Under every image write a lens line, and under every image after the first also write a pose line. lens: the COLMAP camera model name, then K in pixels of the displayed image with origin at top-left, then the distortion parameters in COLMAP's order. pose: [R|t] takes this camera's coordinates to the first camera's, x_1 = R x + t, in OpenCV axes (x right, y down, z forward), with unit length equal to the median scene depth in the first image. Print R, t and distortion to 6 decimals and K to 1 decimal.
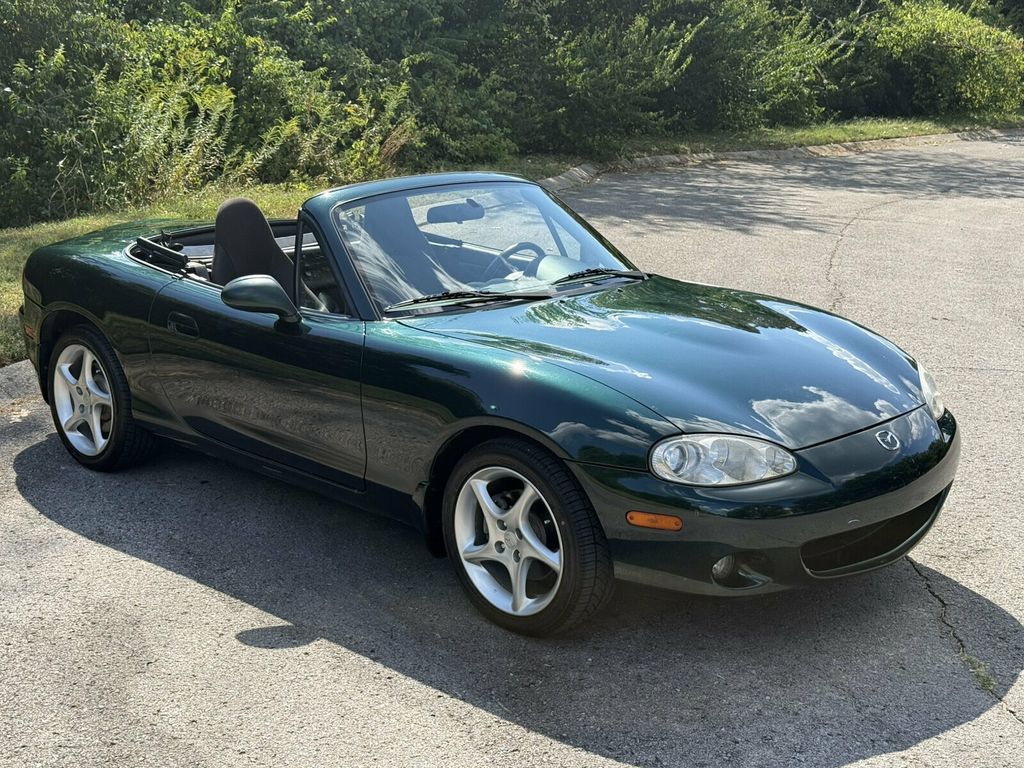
lens RADIAL K [[1309.6, 0, 531.5], [0, 1309.6, 384.7], [0, 0, 1]] dist [0.127548, -0.012231]
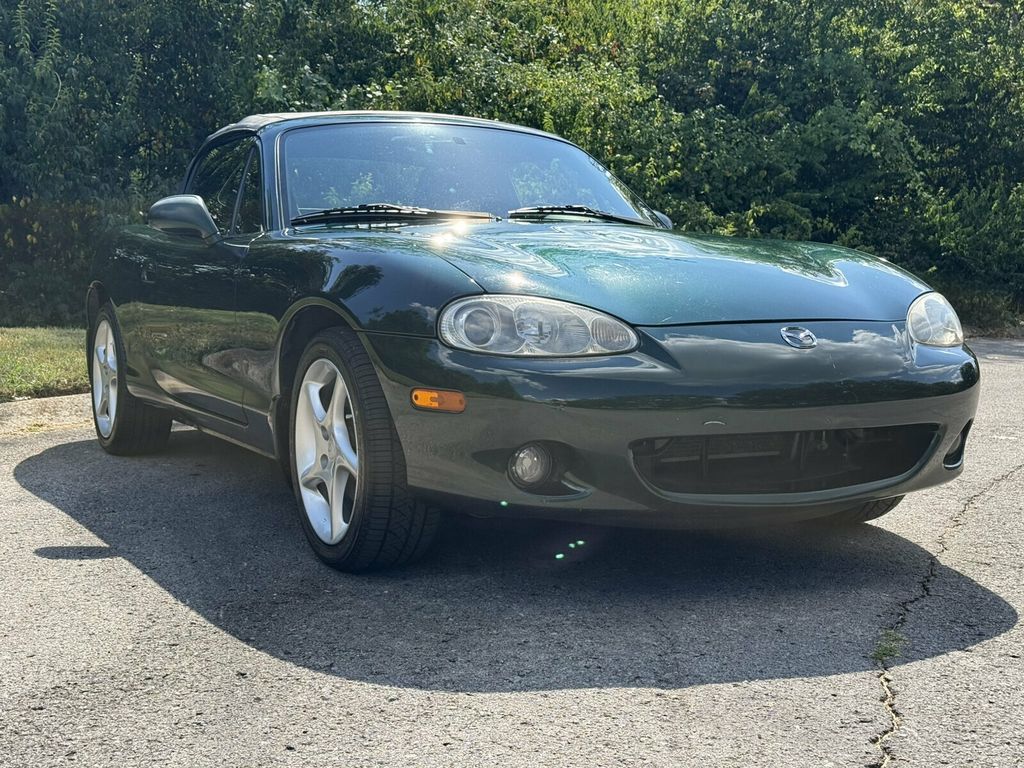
lens RADIAL K [[1309.6, 0, 531.5], [0, 1309.6, 384.7], [0, 0, 1]] dist [0.127548, -0.012231]
pose [[0.950810, 0.021053, -0.309059, 0.356309], [-0.066624, 0.988238, -0.137647, 0.182532], [0.302525, 0.151467, 0.941029, 0.252200]]
